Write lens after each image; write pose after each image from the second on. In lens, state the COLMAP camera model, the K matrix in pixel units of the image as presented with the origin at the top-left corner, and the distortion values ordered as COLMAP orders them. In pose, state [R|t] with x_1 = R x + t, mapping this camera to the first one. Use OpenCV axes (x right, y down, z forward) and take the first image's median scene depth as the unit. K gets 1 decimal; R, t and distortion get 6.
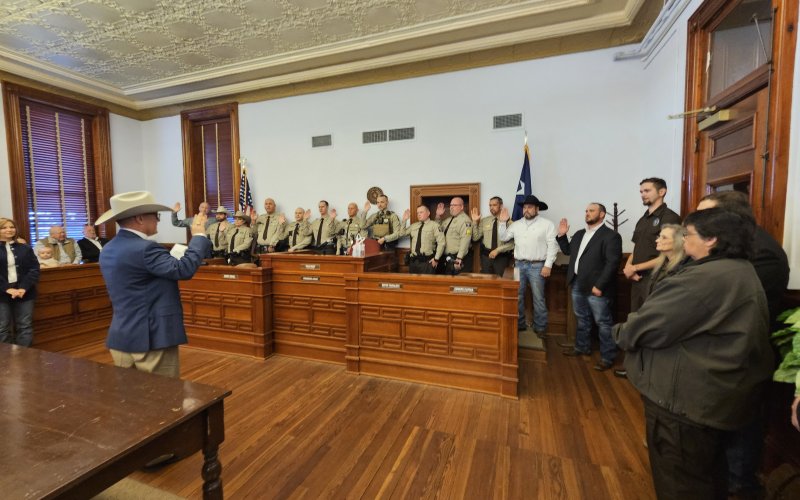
lens RADIAL K [[341.2, 0, 400.8], [0, 341.2, 243.1], [0, 0, 1]] dist [-0.000646, 0.000650]
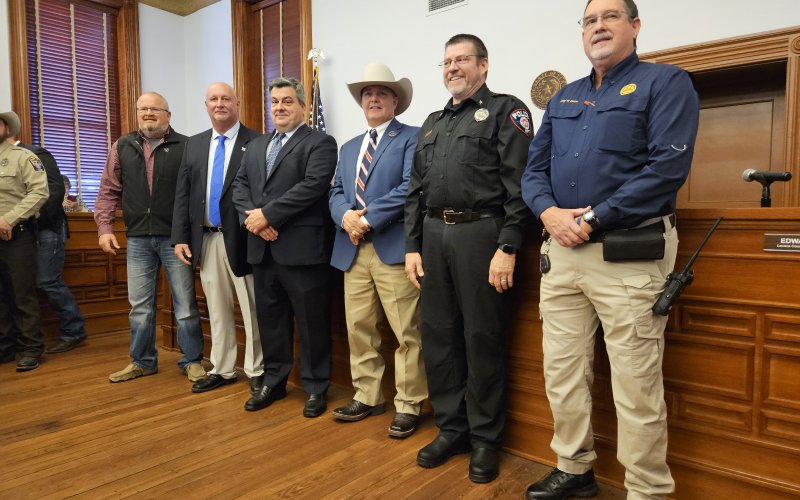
lens RADIAL K [[543.3, 0, 400.0], [0, 543.3, 250.0], [0, 0, 1]] dist [0.022625, -0.003952]
pose [[0.940667, 0.031080, -0.337906, -0.007193], [-0.030097, 0.999514, 0.008149, 0.083744], [0.337995, 0.002505, 0.941145, 0.200784]]
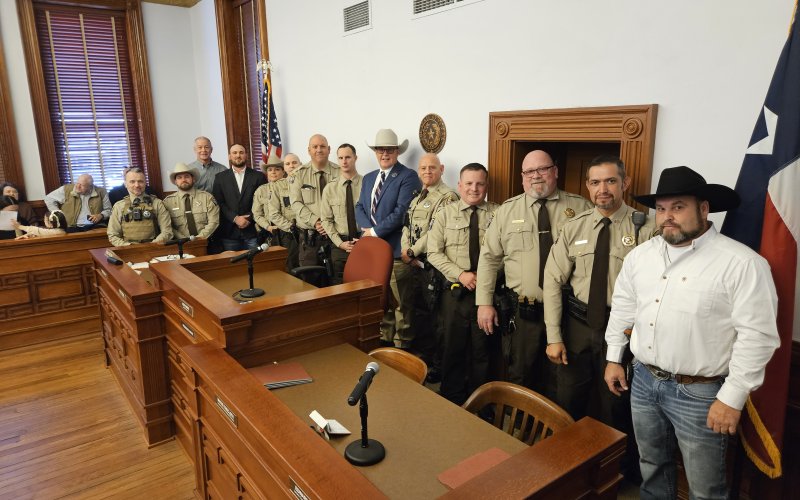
lens RADIAL K [[543.3, 0, 400.0], [0, 543.3, 250.0], [0, 0, 1]] dist [0.022625, -0.003952]
pose [[0.833220, 0.117171, -0.540384, 0.283818], [-0.027720, 0.984913, 0.170815, -0.106380], [0.552246, -0.127347, 0.823897, 0.354780]]
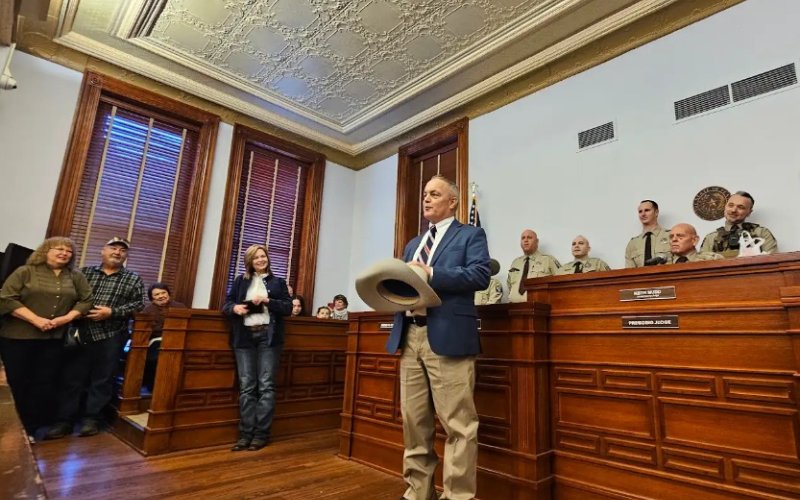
lens RADIAL K [[417.2, 0, 460.2], [0, 417.2, 246.4], [0, 0, 1]] dist [0.002877, 0.002136]
pose [[0.925736, -0.063190, -0.372853, -0.192663], [-0.044349, 0.960998, -0.272978, 0.112462], [0.375561, 0.269241, 0.886828, 0.296167]]
